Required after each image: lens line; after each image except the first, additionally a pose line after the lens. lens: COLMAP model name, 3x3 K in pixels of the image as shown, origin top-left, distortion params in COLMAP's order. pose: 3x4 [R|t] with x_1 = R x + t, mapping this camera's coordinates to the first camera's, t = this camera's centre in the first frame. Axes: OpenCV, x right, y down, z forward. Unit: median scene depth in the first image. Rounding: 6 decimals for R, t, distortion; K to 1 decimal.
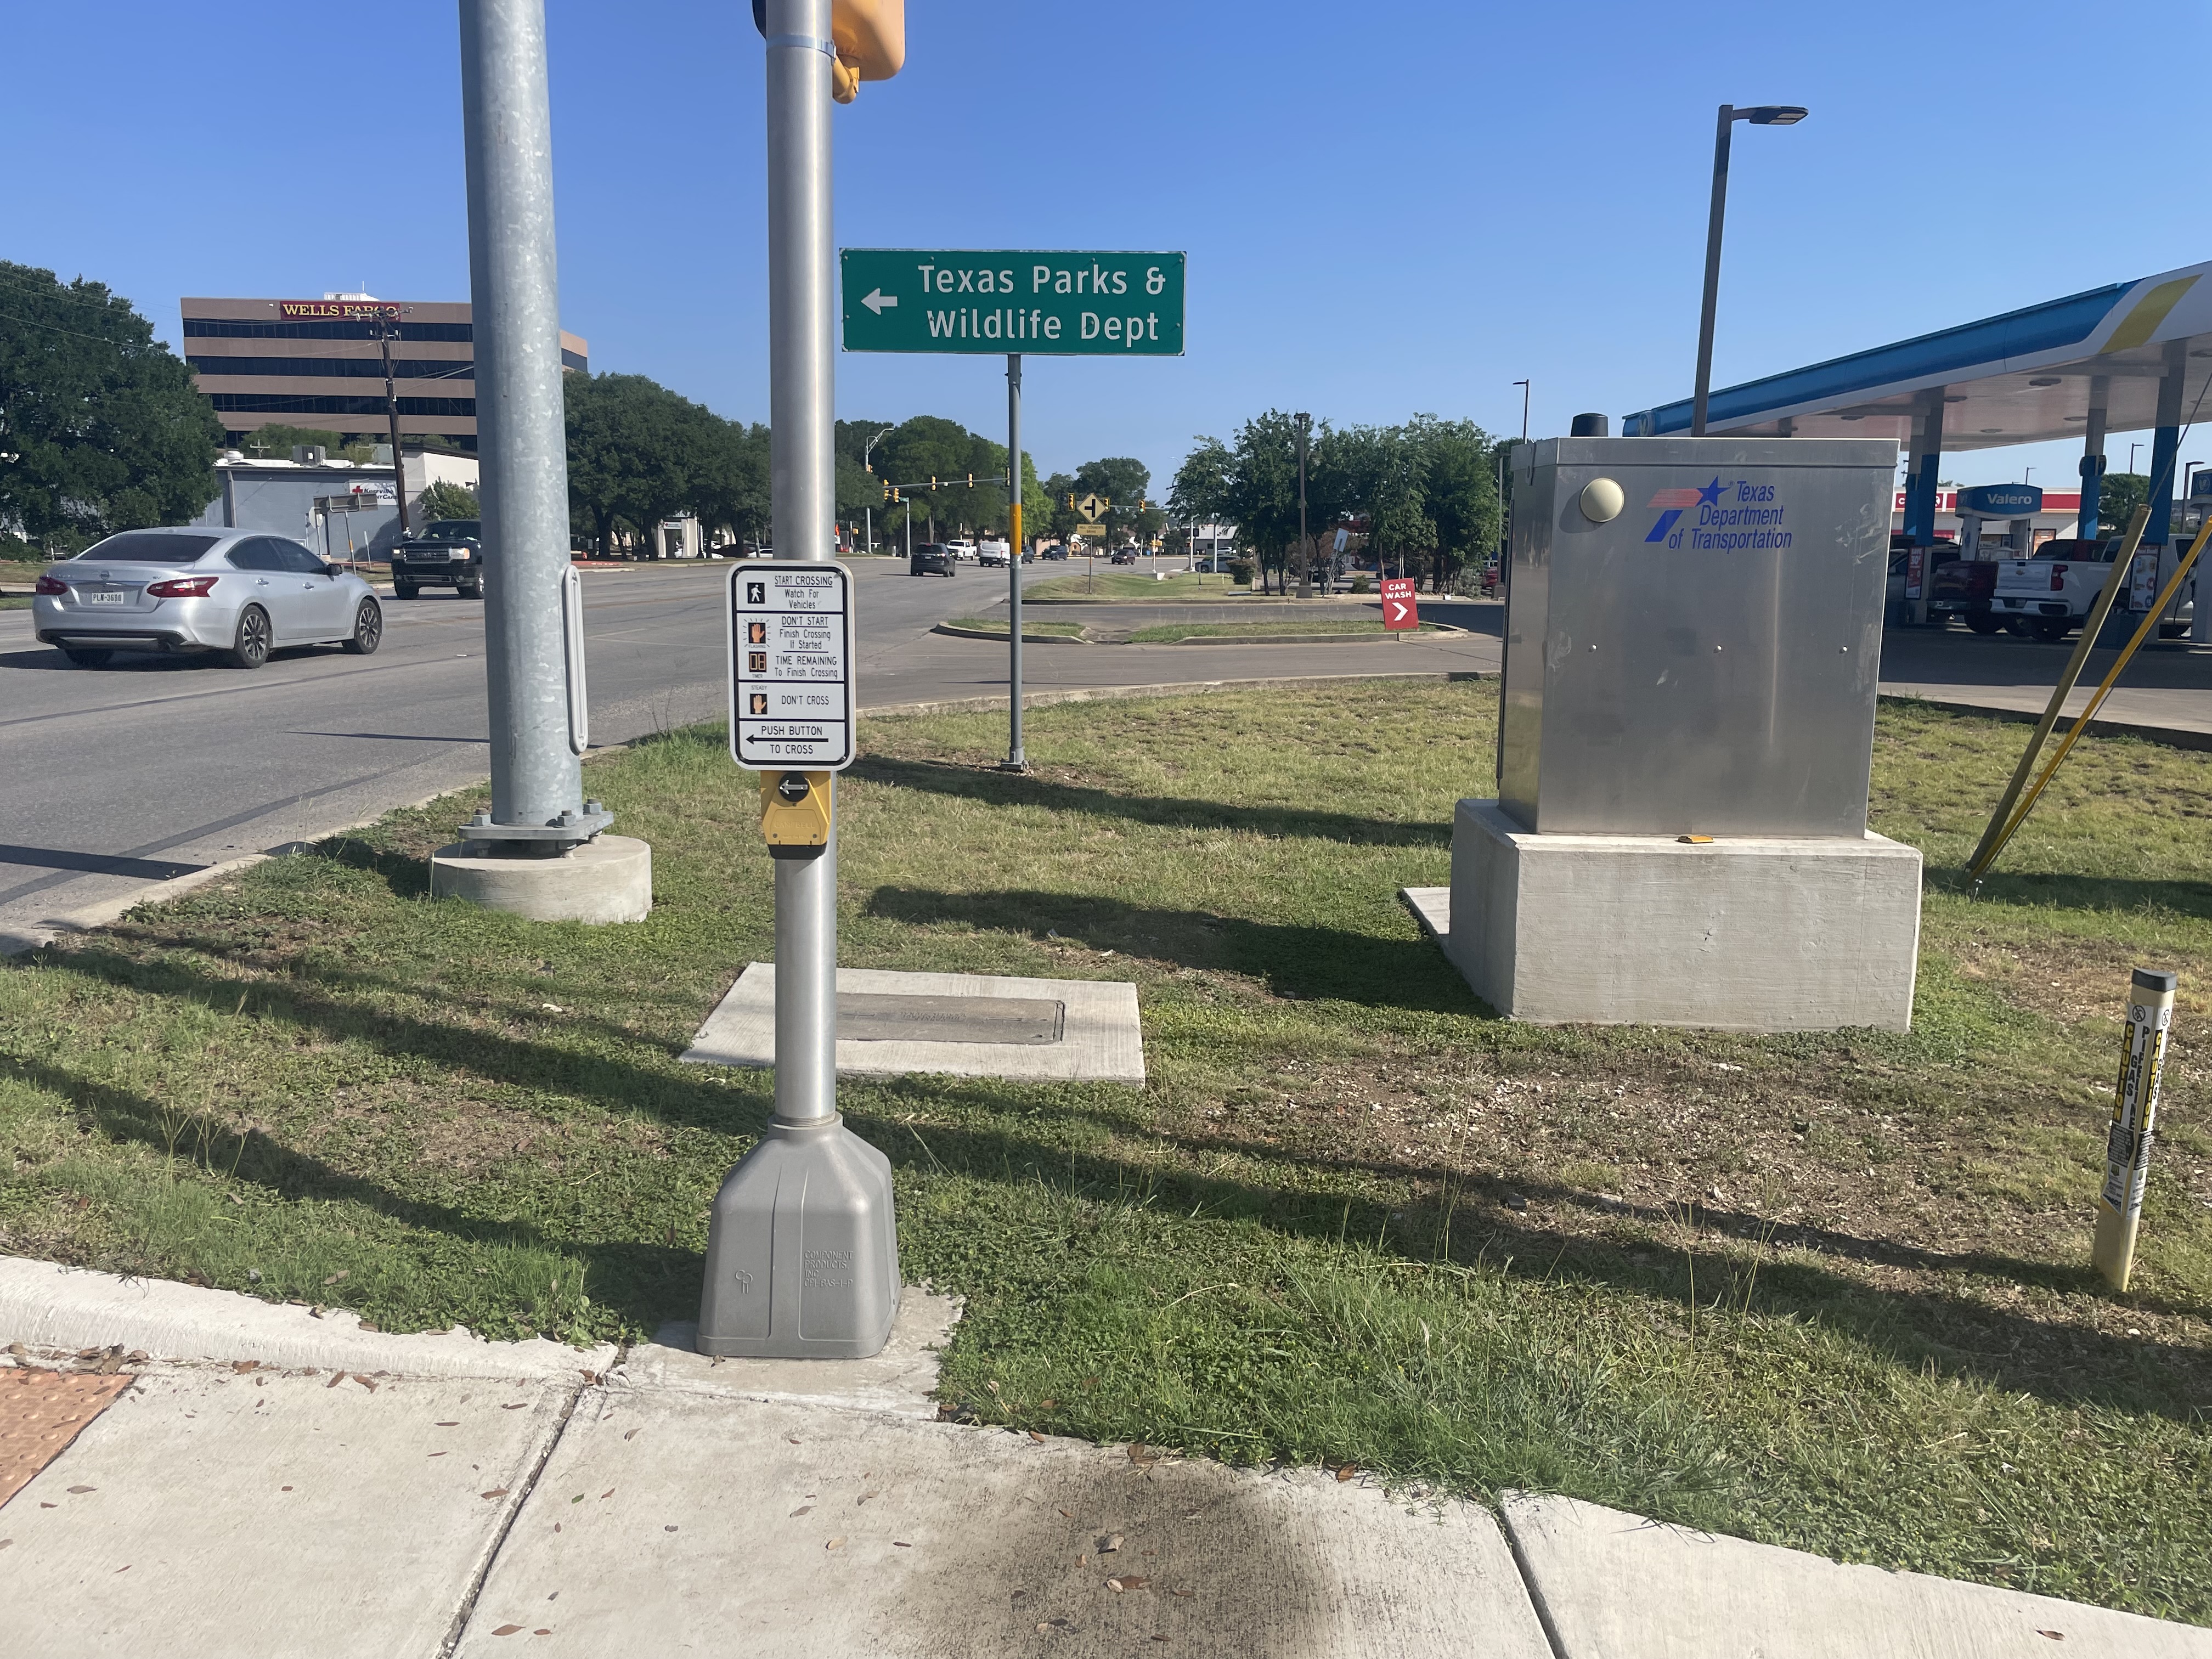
lens RADIAL K [[1661.1, 0, 1104.2], [0, 1661.1, 833.1], [0, 0, 1]] dist [0.012884, -0.000201]
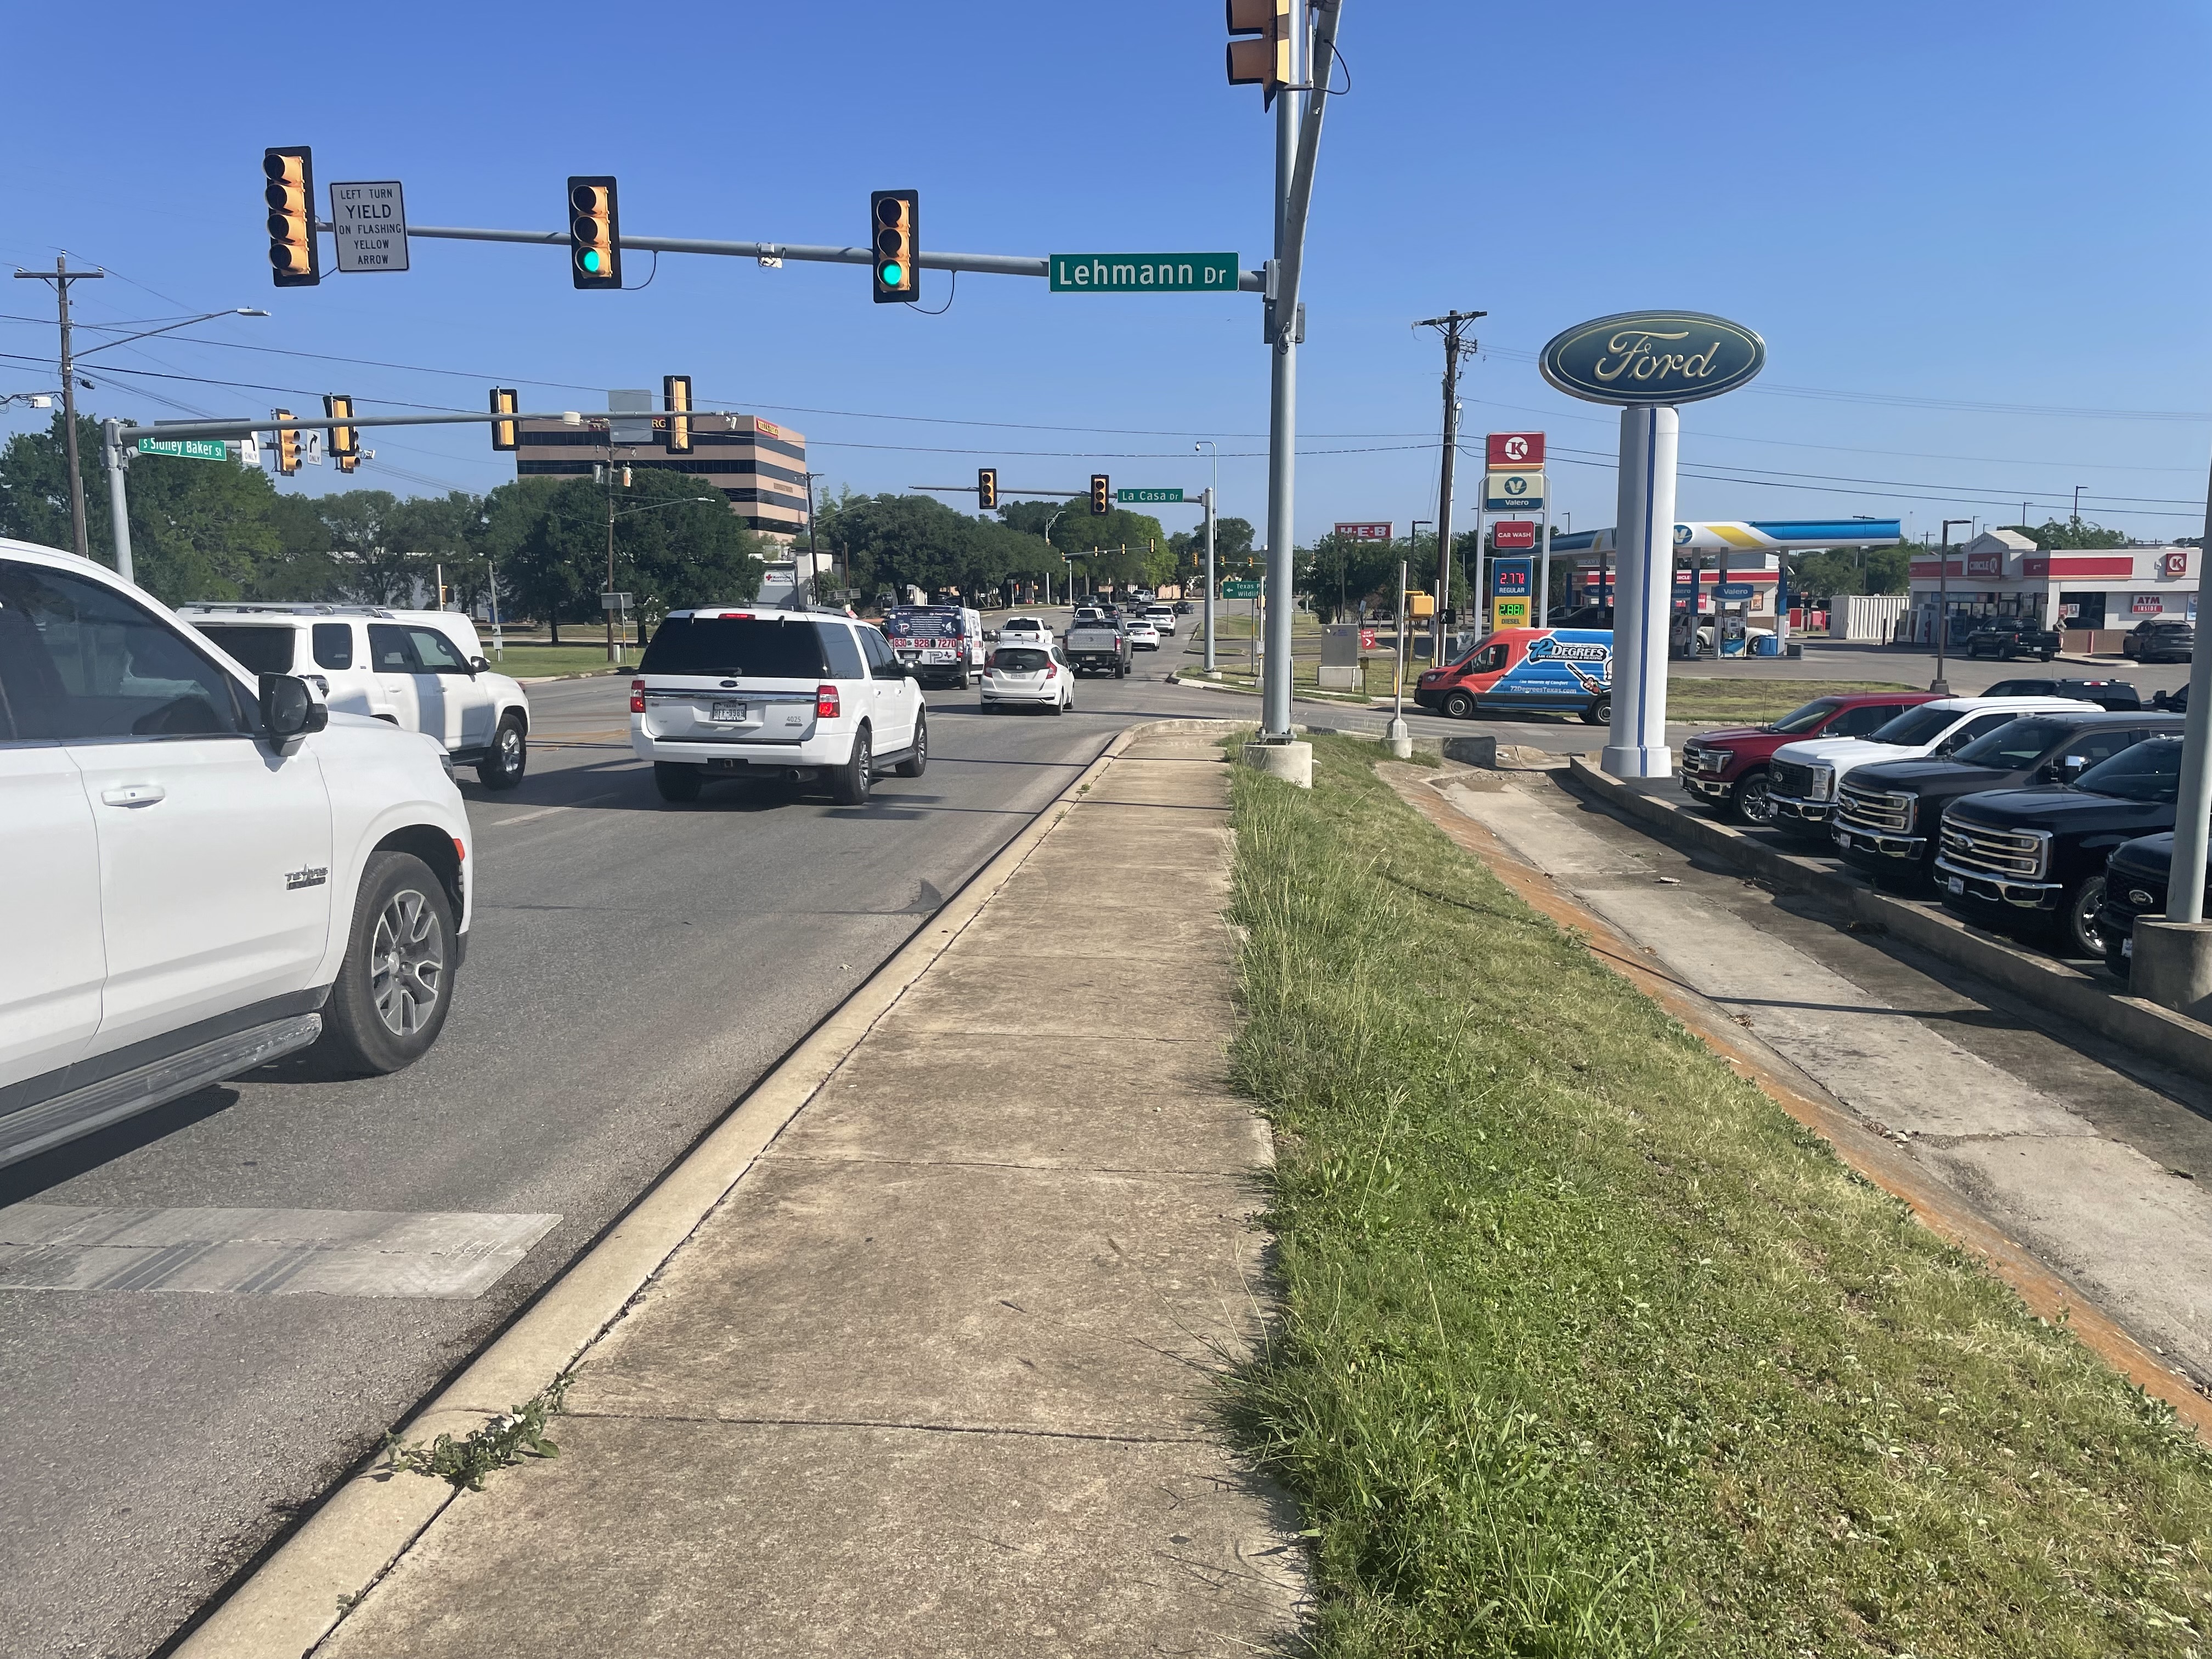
lens RADIAL K [[1661.1, 0, 1108.0], [0, 1661.1, 834.8], [0, 0, 1]] dist [0.012884, -0.000201]
pose [[0.998349, 0.003839, -0.057308, -0.021593], [-0.004827, 0.999842, -0.017103, 0.061991], [0.057234, 0.017351, 0.998210, -0.503584]]
